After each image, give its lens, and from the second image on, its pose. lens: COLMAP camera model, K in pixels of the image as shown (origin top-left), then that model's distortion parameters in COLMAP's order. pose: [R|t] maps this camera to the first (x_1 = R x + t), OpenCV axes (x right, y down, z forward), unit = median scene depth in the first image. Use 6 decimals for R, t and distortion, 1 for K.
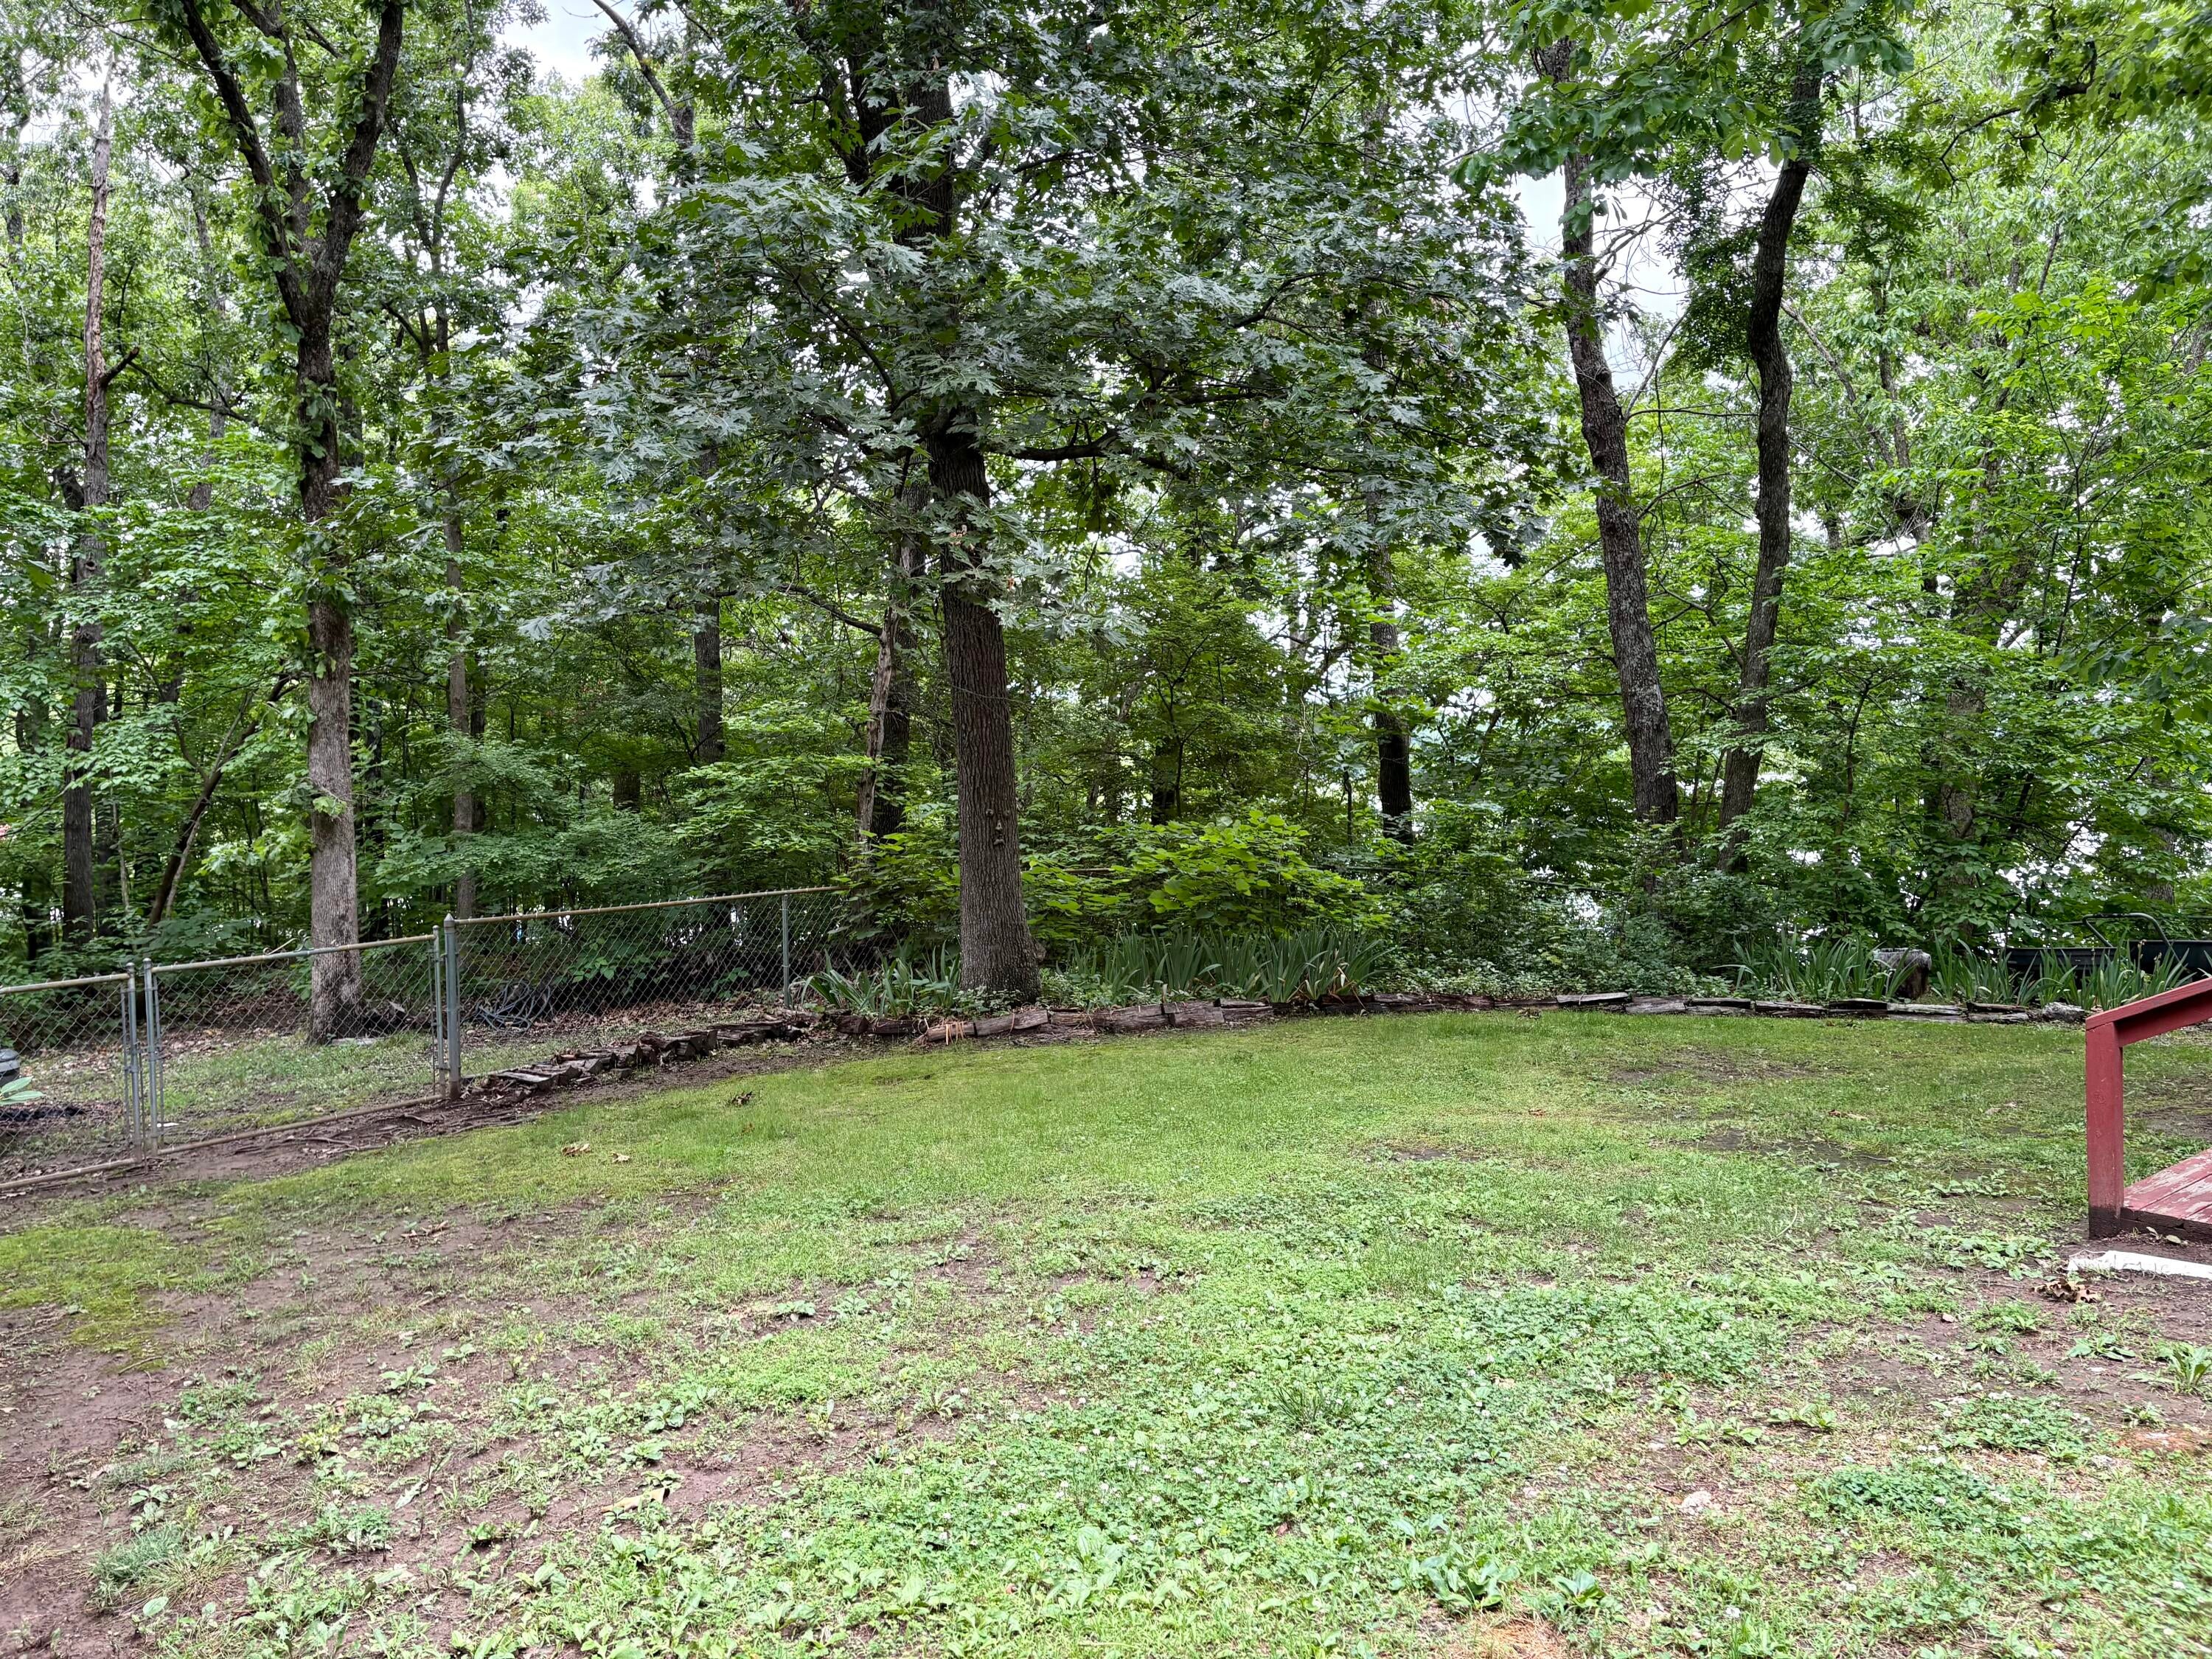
lens RADIAL K [[1531.6, 0, 1109.4], [0, 1531.6, 825.6], [0, 0, 1]] dist [-0.004871, -0.000919]
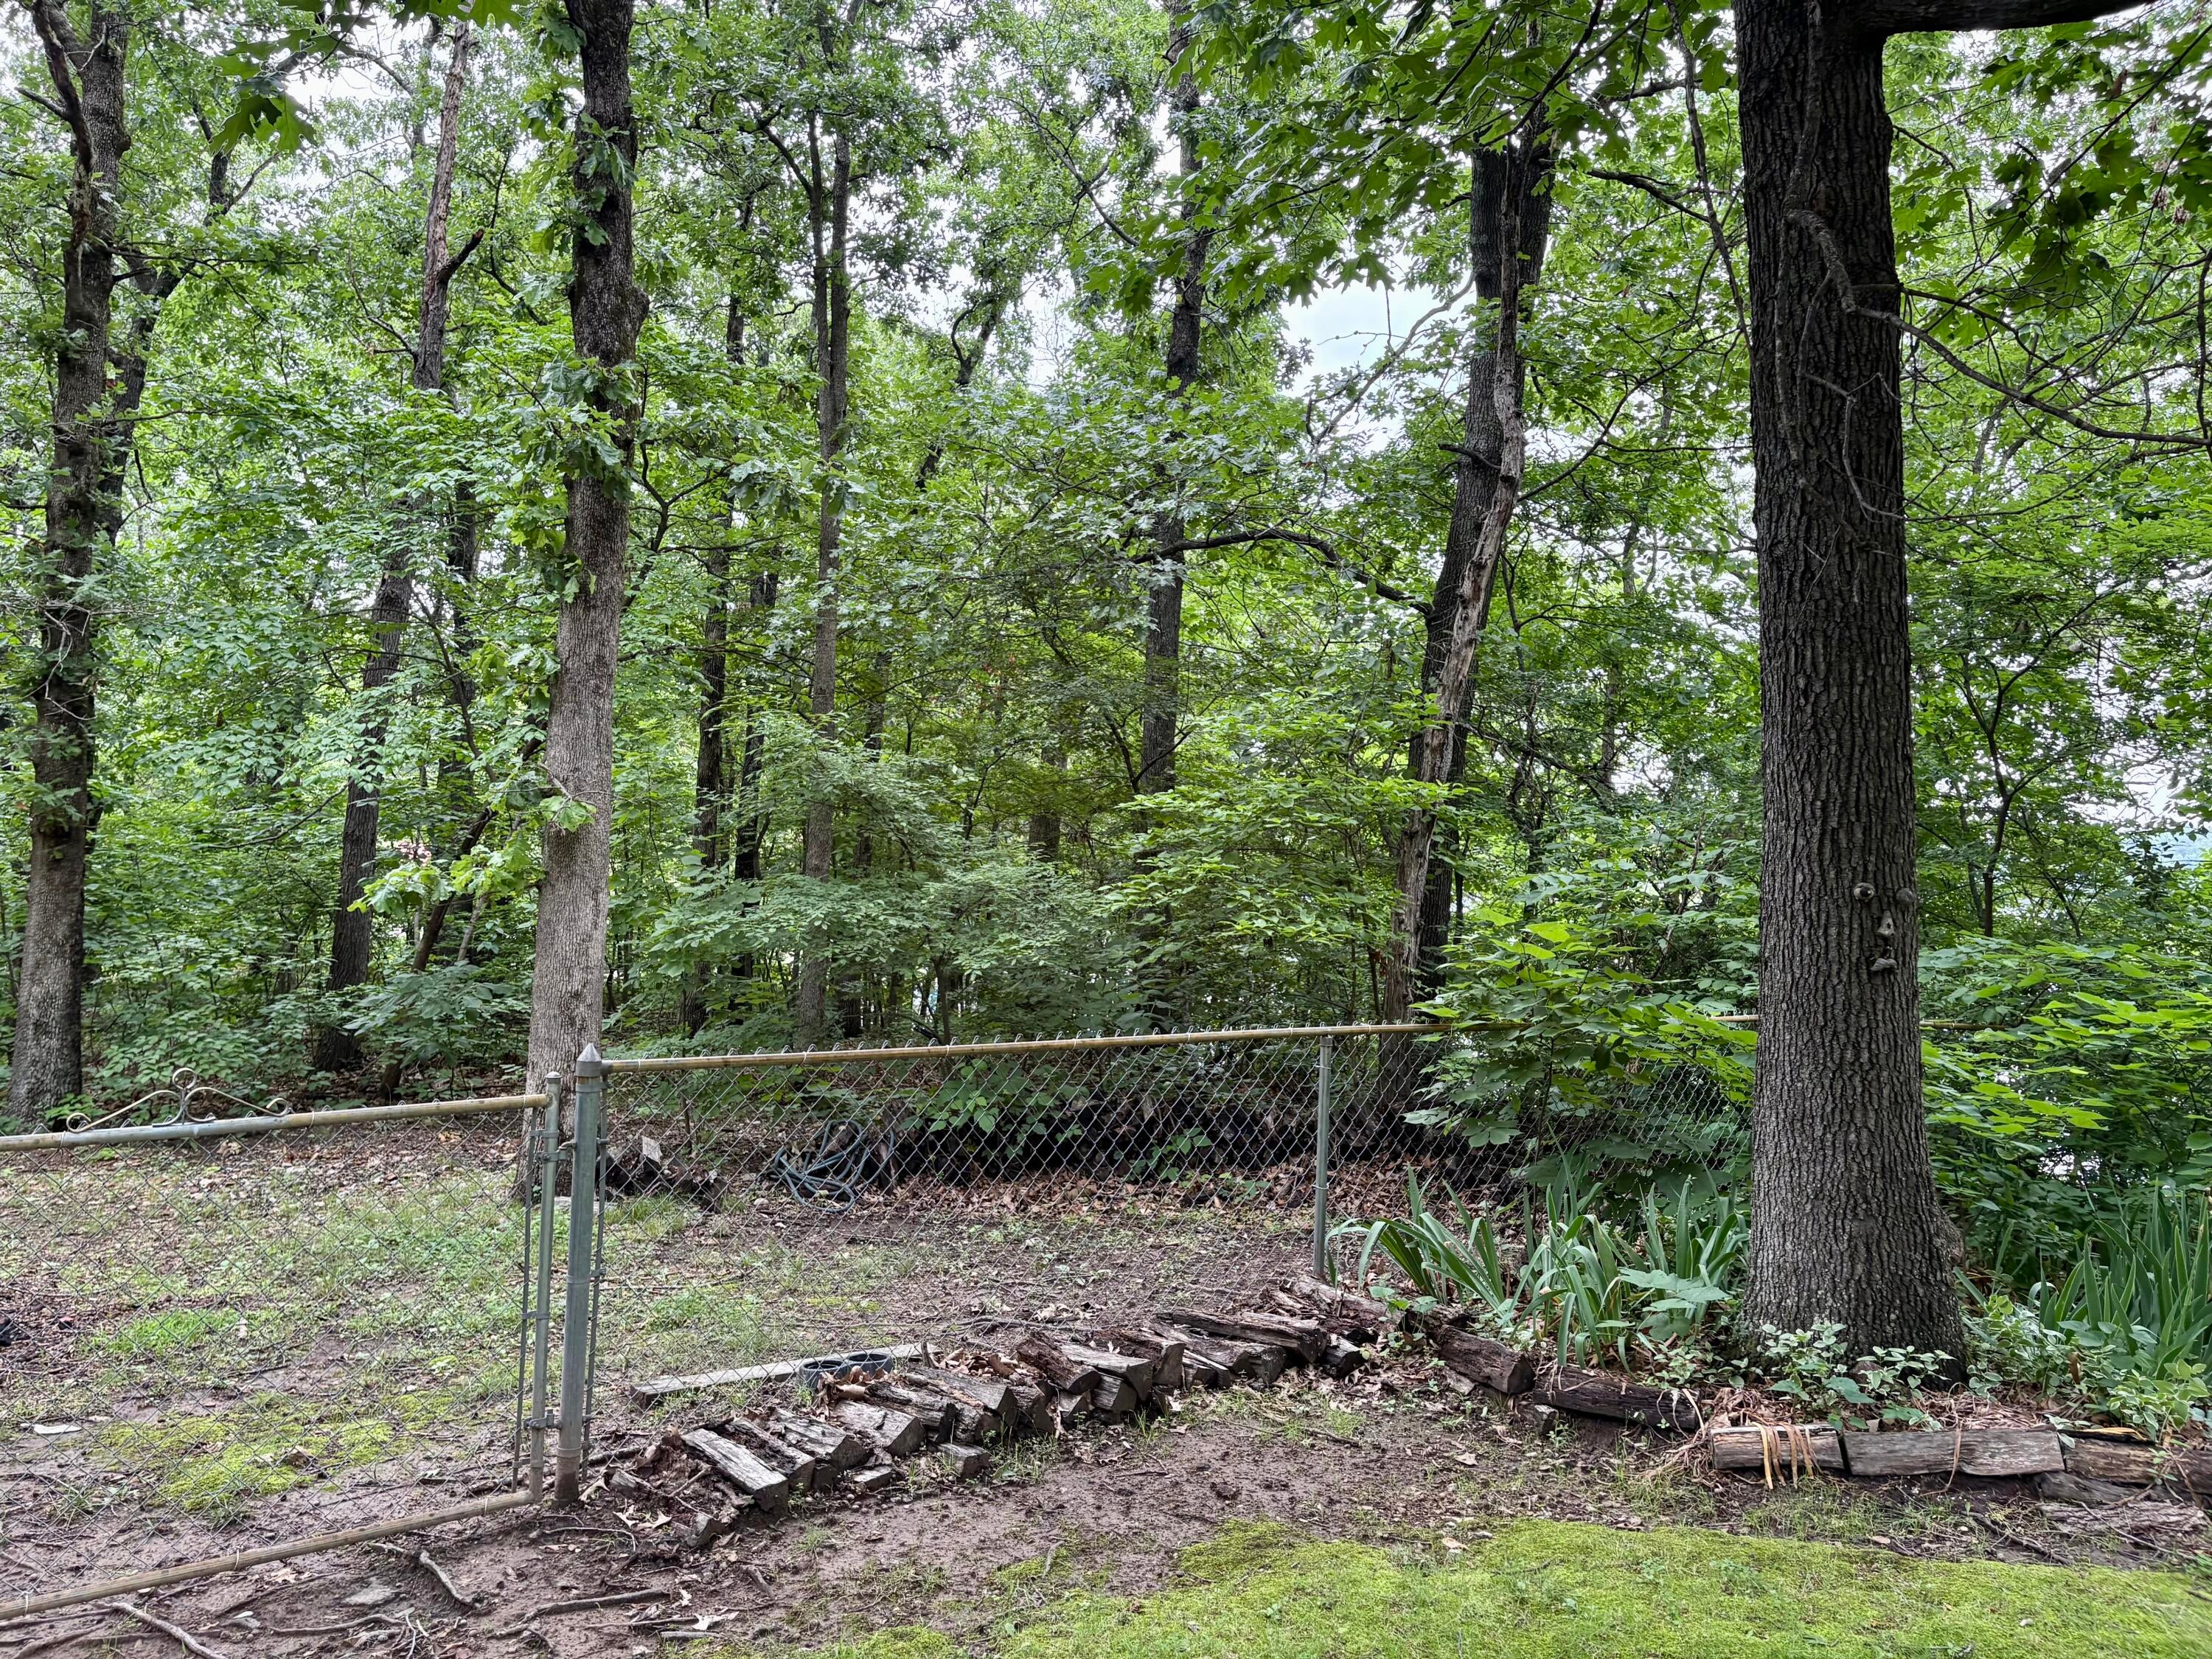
lens RADIAL K [[1531.6, 0, 1105.0], [0, 1531.6, 829.4], [0, 0, 1]] dist [-0.004871, -0.000919]
pose [[0.962444, 0.055963, -0.265650, -0.139554], [-0.069594, 0.996683, -0.042174, 0.004734], [0.262409, 0.059078, 0.963147, 0.461794]]
